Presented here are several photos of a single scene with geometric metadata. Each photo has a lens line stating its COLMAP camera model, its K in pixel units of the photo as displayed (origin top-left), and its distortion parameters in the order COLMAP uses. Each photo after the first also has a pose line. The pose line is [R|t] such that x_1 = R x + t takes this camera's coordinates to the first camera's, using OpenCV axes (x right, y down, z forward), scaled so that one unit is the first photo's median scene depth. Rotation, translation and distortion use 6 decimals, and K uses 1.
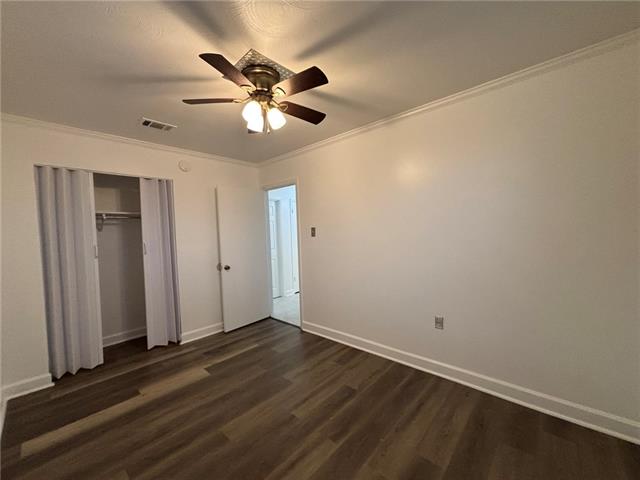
lens RADIAL K [[258.4, 0, 318.2], [0, 258.4, 237.9], [0, 0, 1]] dist [-0.015551, -0.000309]
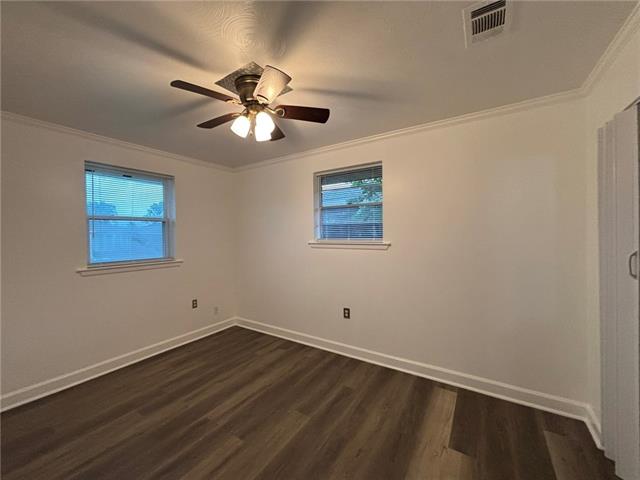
lens RADIAL K [[258.4, 0, 318.2], [0, 258.4, 237.9], [0, 0, 1]] dist [-0.015551, -0.000309]
pose [[-0.985138, 0.042262, -0.166485, -0.255046], [0.036078, 0.998548, 0.039998, -0.068819], [0.167934, 0.033397, -0.985232, 2.002080]]
